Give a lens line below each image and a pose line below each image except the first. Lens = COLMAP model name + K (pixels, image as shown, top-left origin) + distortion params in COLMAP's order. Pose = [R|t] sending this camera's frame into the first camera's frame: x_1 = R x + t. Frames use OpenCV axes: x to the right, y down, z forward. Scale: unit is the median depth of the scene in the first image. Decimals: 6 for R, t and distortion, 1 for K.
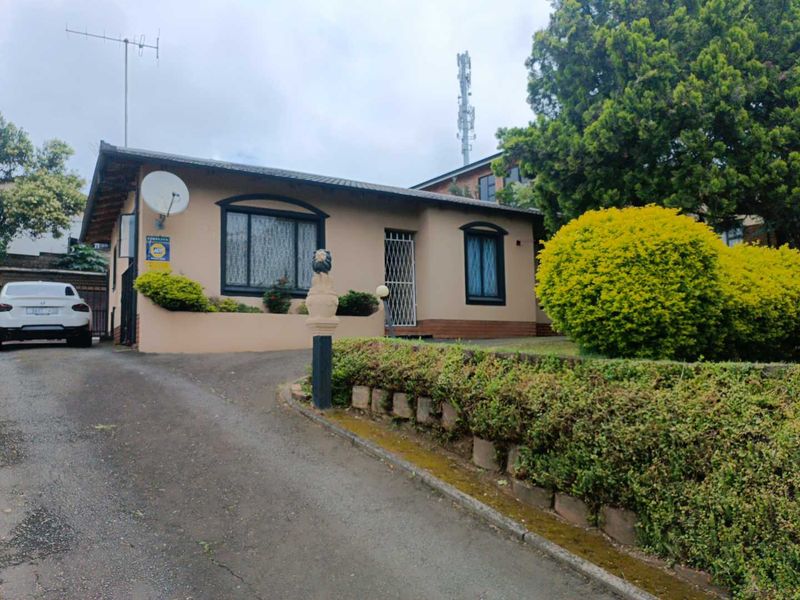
lens RADIAL K [[592.8, 0, 397.5], [0, 592.8, 289.8], [0, 0, 1]] dist [0.032444, -0.037818]
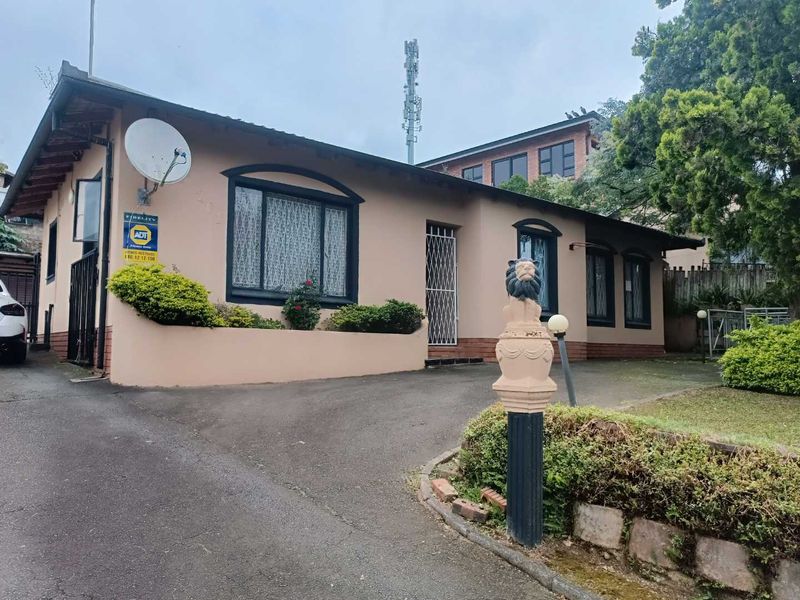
lens RADIAL K [[592.8, 0, 397.5], [0, 592.8, 289.8], [0, 0, 1]] dist [0.032444, -0.037818]
pose [[0.990196, 0.042465, 0.133071, -0.181759], [-0.044397, 0.998947, 0.011581, -0.021723], [-0.132439, -0.017376, 0.991039, 0.253405]]
